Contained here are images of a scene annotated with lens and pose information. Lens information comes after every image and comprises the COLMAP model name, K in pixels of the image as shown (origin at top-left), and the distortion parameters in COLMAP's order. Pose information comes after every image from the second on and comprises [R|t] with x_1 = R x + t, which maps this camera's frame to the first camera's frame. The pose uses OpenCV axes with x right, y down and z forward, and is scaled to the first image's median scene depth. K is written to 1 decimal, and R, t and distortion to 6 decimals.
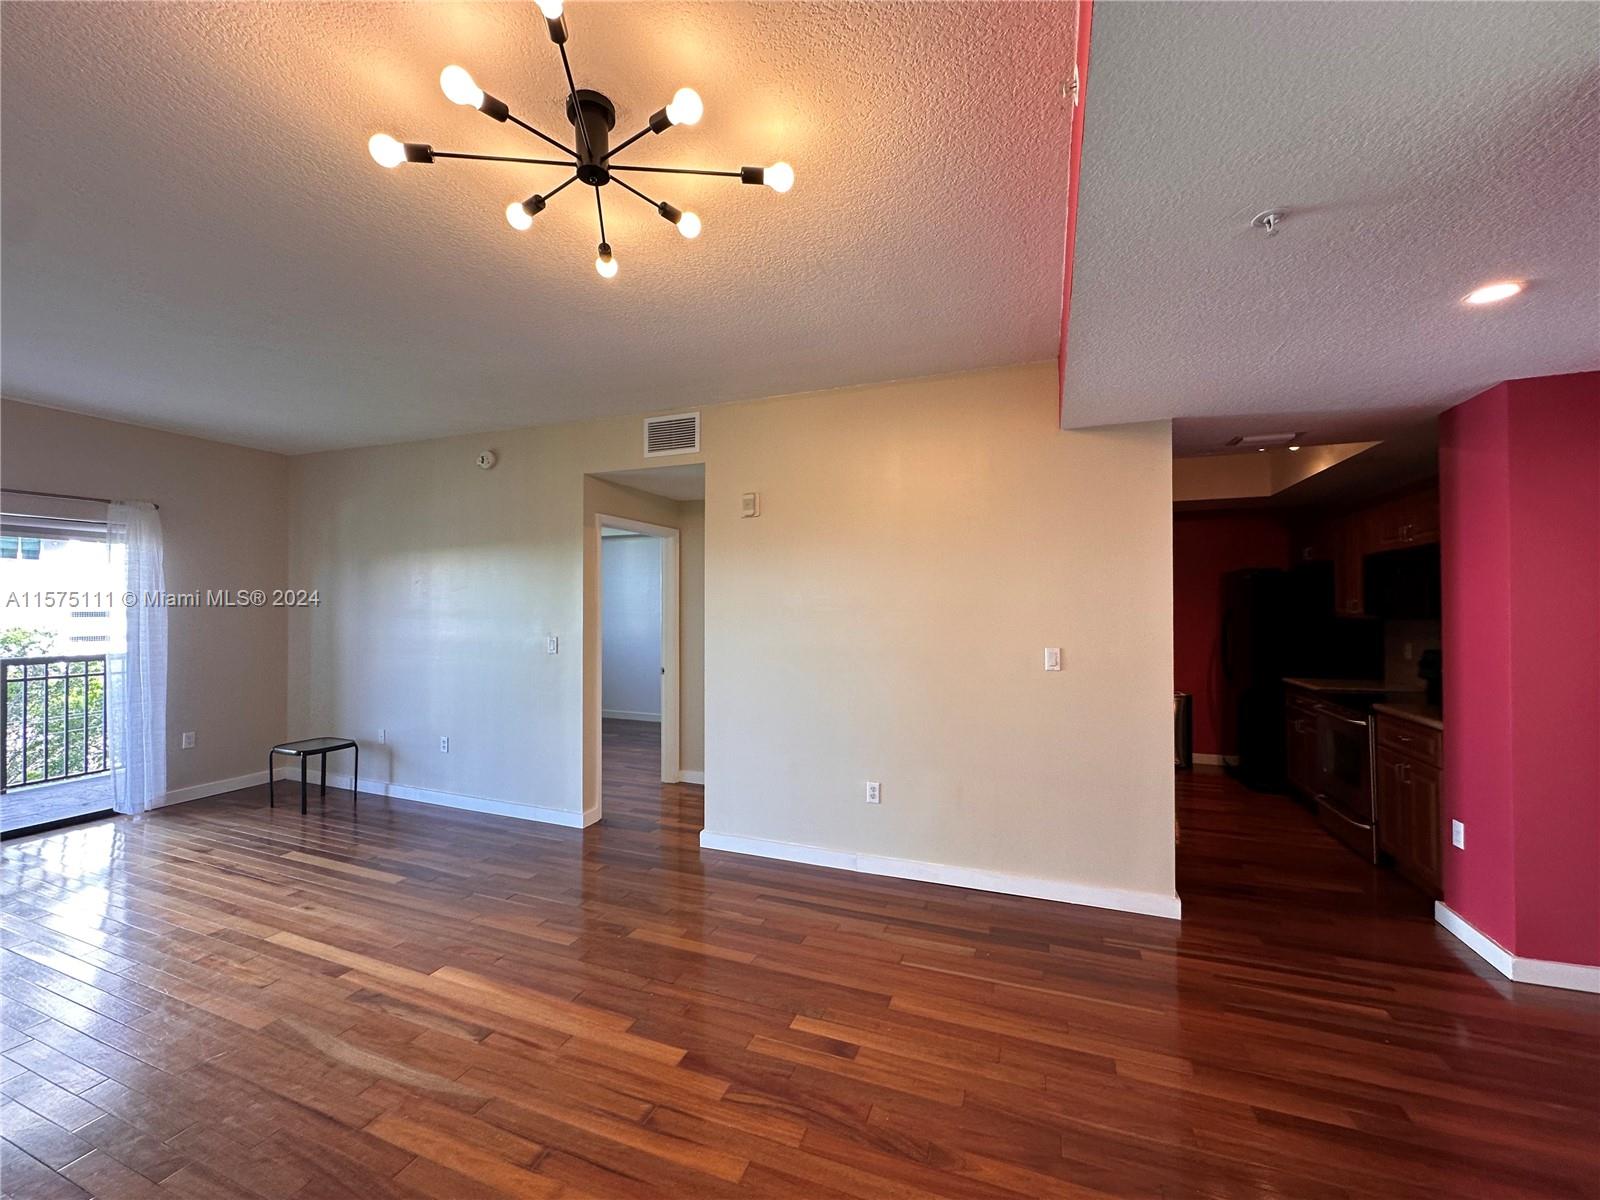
lens RADIAL K [[641.5, 0, 798.3], [0, 641.5, 594.1], [0, 0, 1]] dist [-0.007592, 0.001847]
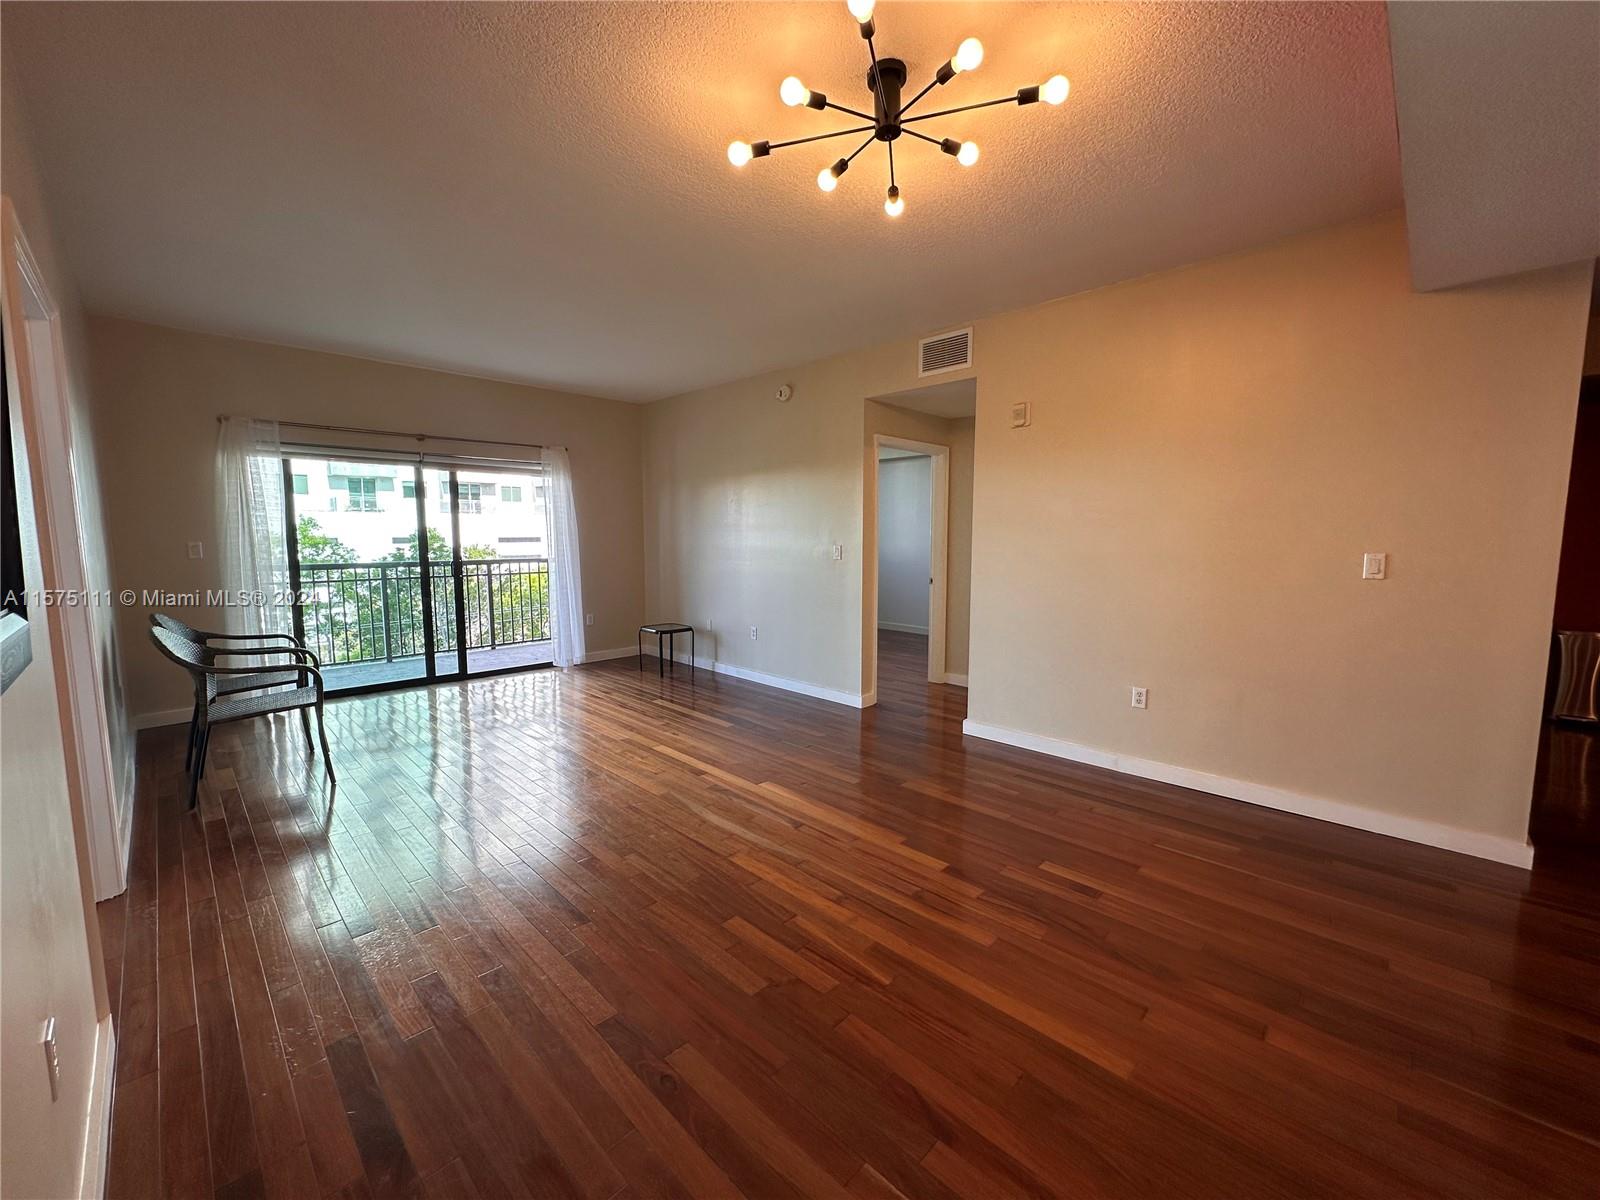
lens RADIAL K [[641.5, 0, 791.8], [0, 641.5, 600.1], [0, 0, 1]] dist [-0.007592, 0.001847]
pose [[0.913909, 0.041716, -0.403771, 0.021335], [0.006059, 0.993192, 0.116328, 0.045656], [0.405875, -0.108759, 0.907434, -0.151803]]
